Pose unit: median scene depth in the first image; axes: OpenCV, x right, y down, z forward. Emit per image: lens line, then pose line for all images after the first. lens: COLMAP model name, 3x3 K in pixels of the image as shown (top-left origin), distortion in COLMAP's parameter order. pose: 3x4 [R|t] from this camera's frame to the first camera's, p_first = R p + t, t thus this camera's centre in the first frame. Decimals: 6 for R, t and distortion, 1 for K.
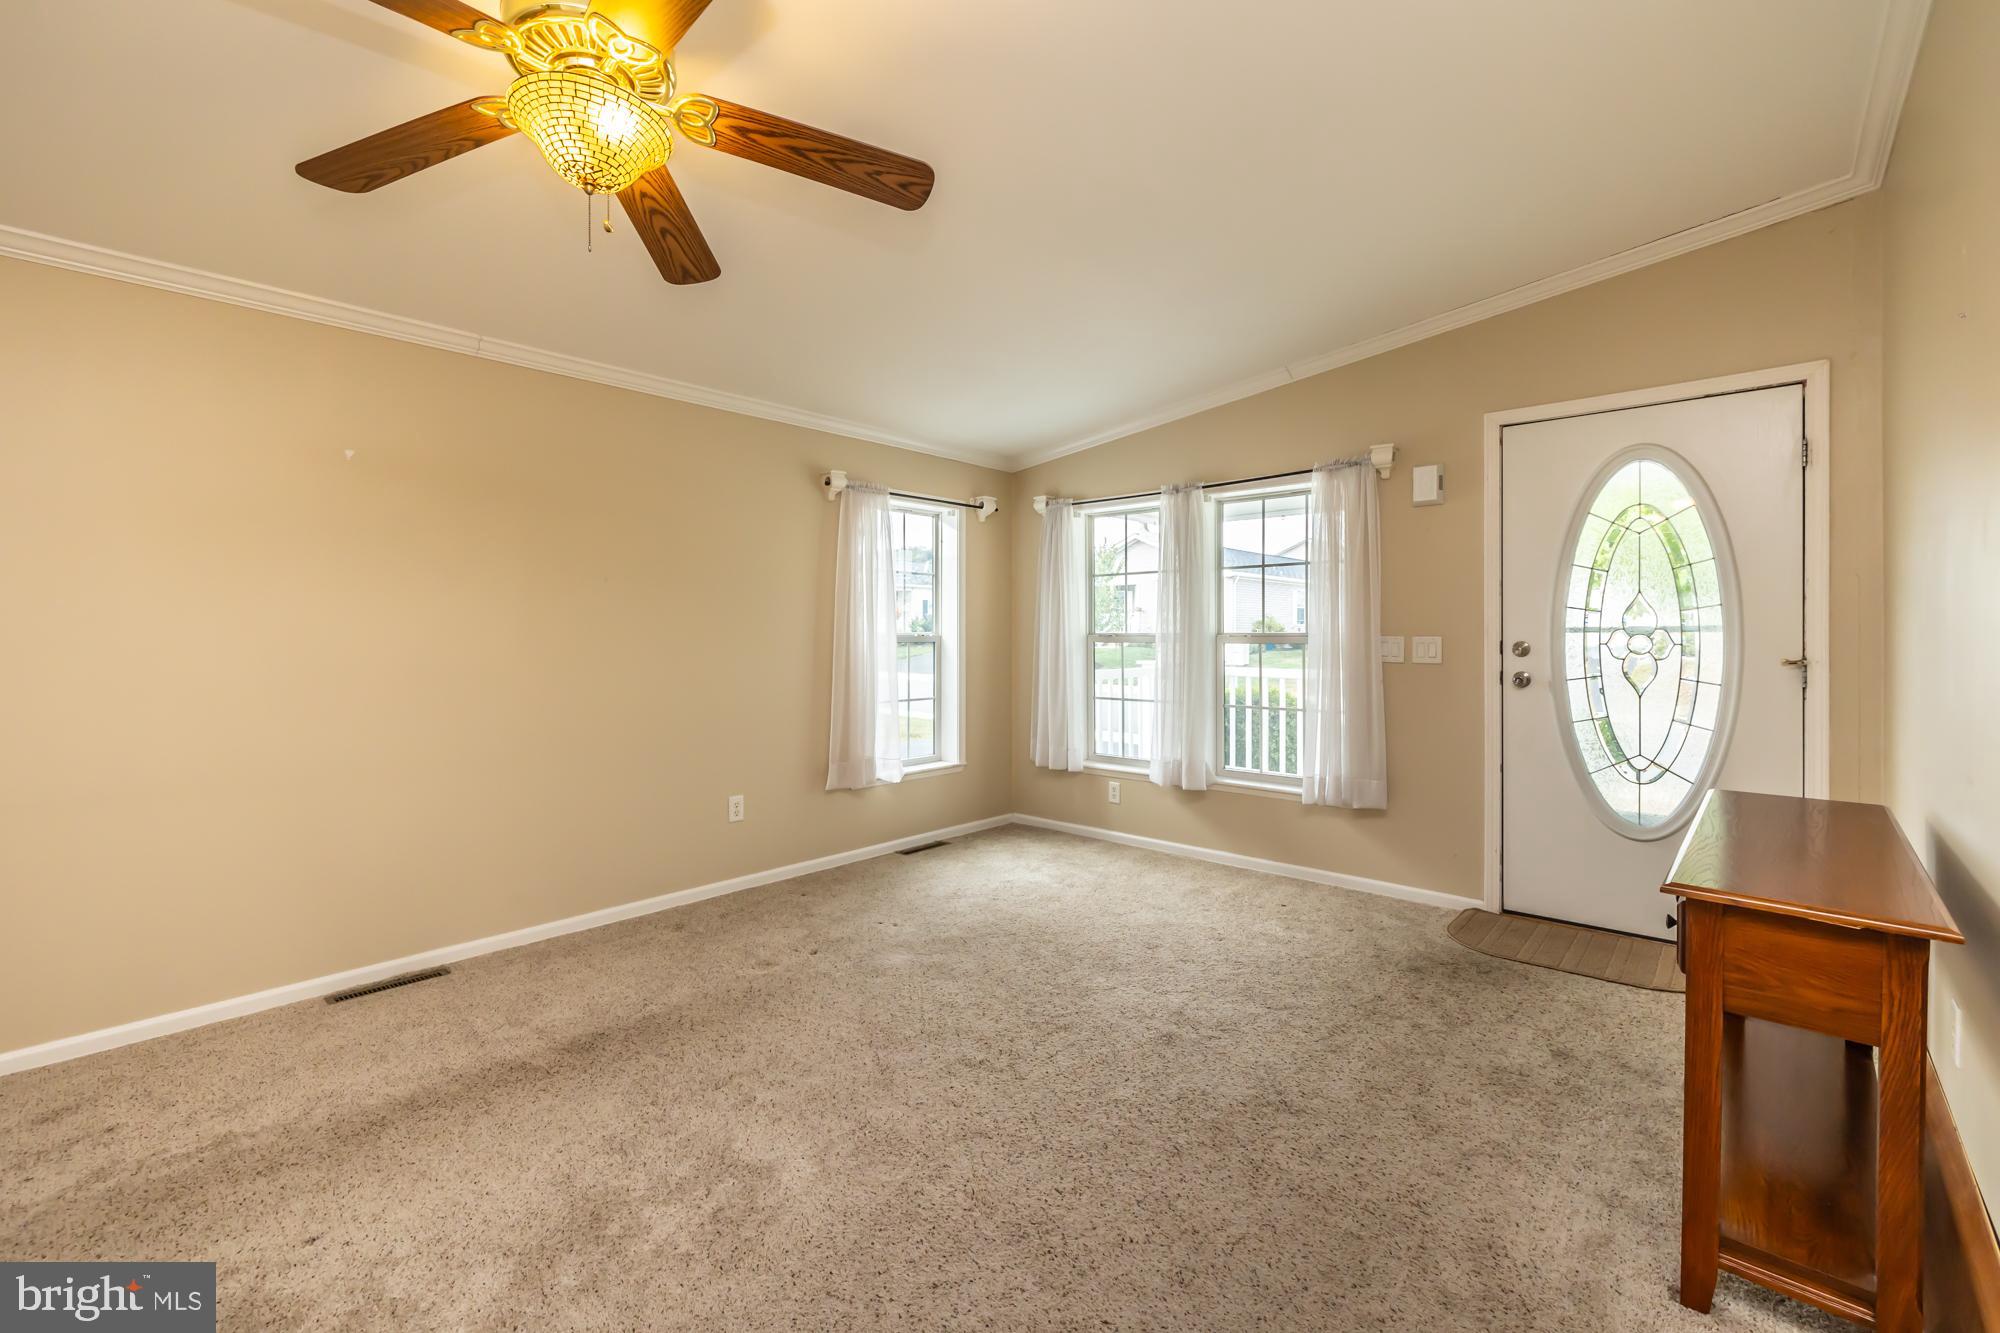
lens RADIAL K [[852.3, 0, 1001.7], [0, 852.3, 635.6], [0, 0, 1]] dist [-0.002081, 0.000356]
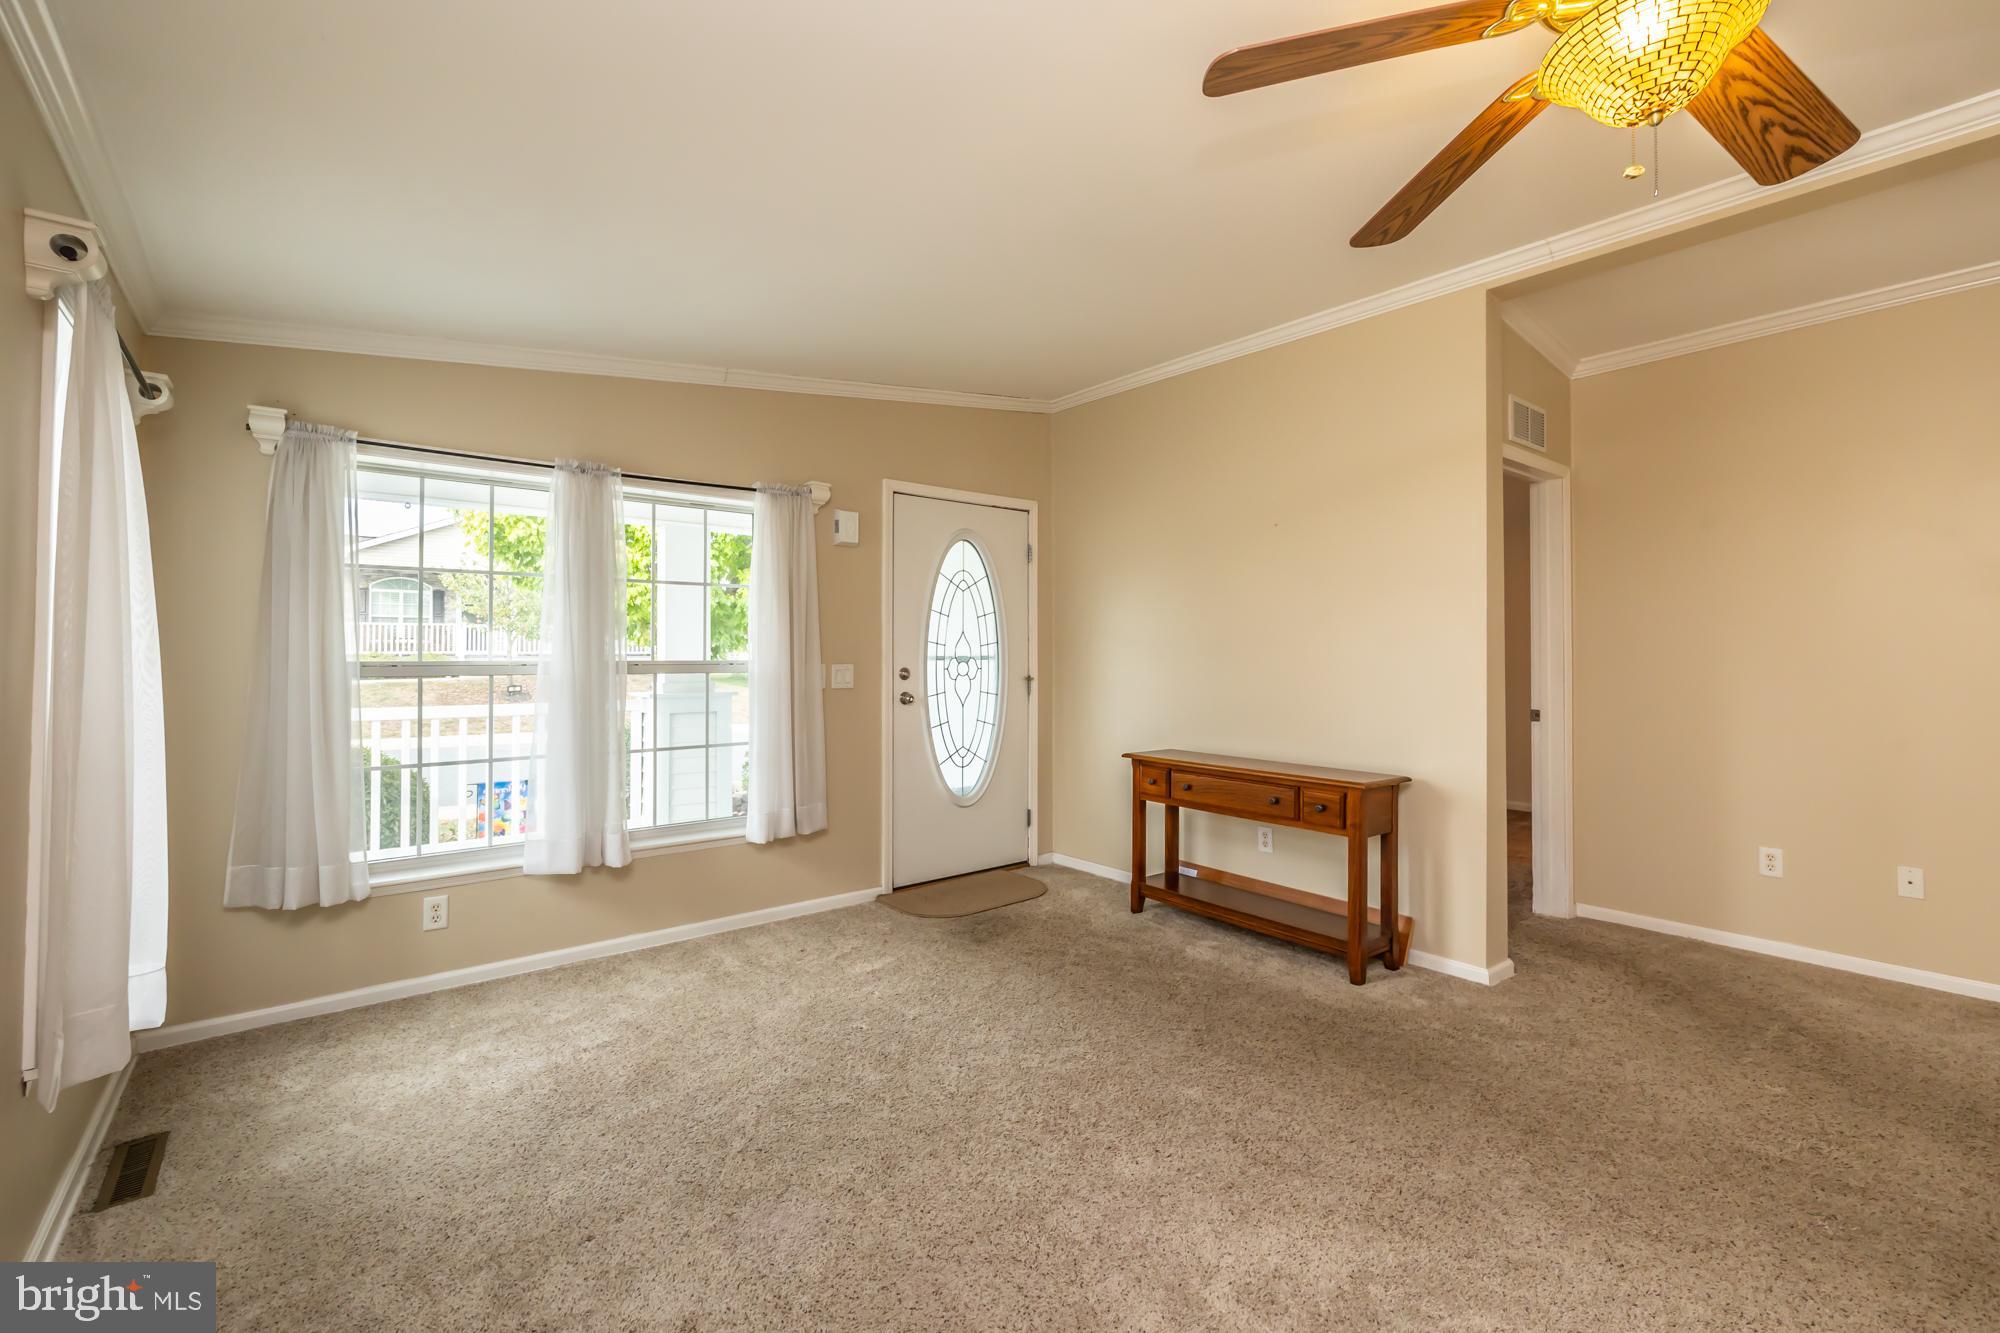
lens RADIAL K [[852.3, 0, 1009.1], [0, 852.3, 644.4], [0, 0, 1]] dist [-0.002081, 0.000356]
pose [[0.142919, 0.014468, 0.989629, -0.586338], [0.001145, 0.999890, -0.014783, -0.008423], [-0.989734, 0.003246, 0.142887, 0.649969]]
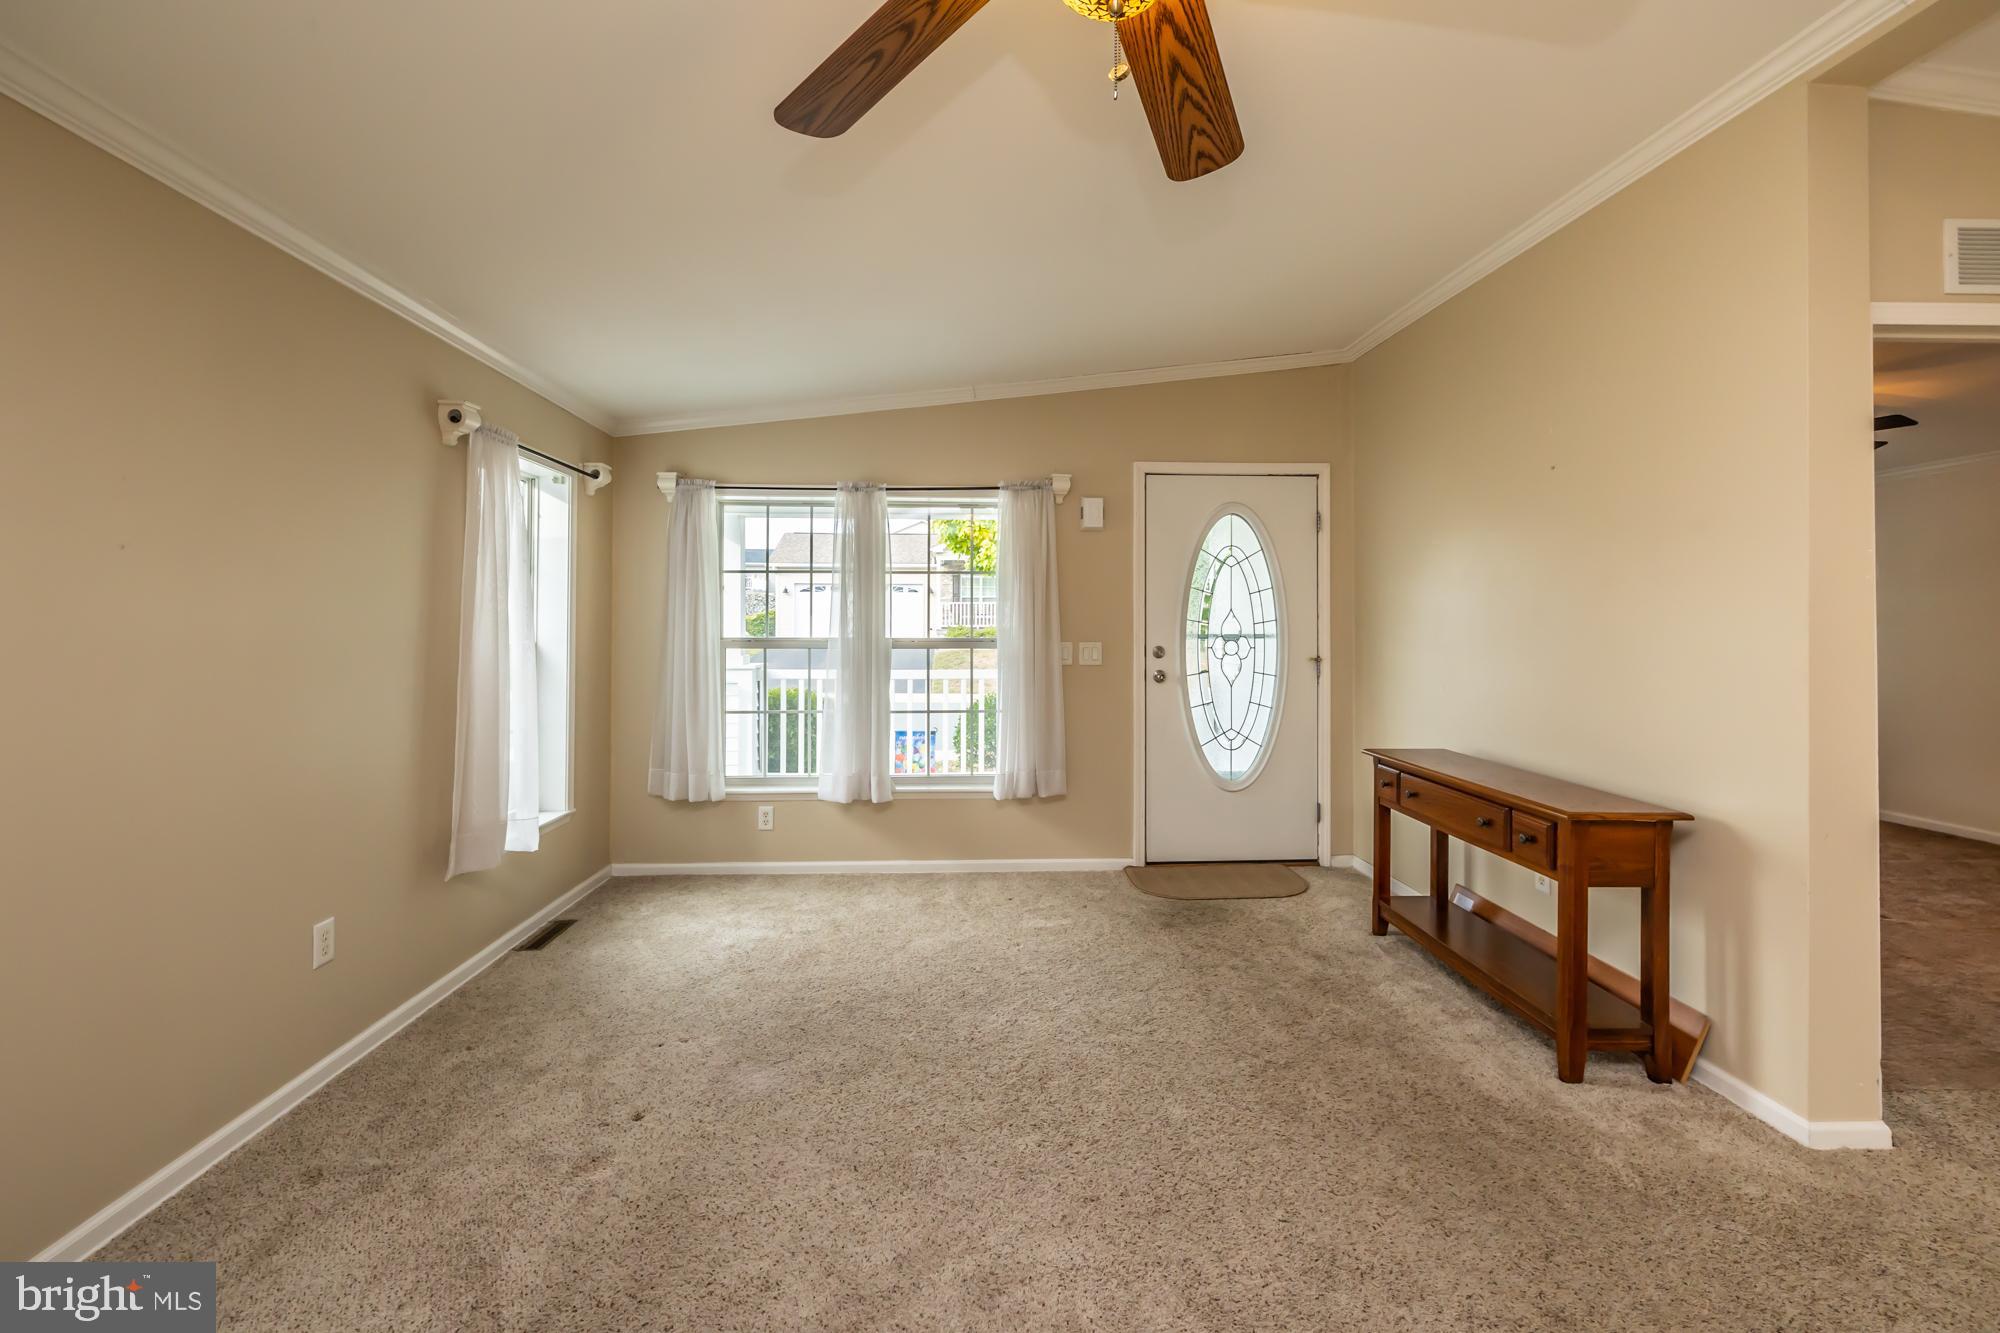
lens RADIAL K [[852.3, 0, 1003.1], [0, 852.3, 617.9], [0, 0, 1]] dist [-0.002081, 0.000356]
pose [[0.705203, 0.010496, 0.708928, -0.434916], [-0.001365, 0.999909, -0.013446, -0.017069], [-0.709004, 0.008514, 0.705153, 0.264709]]
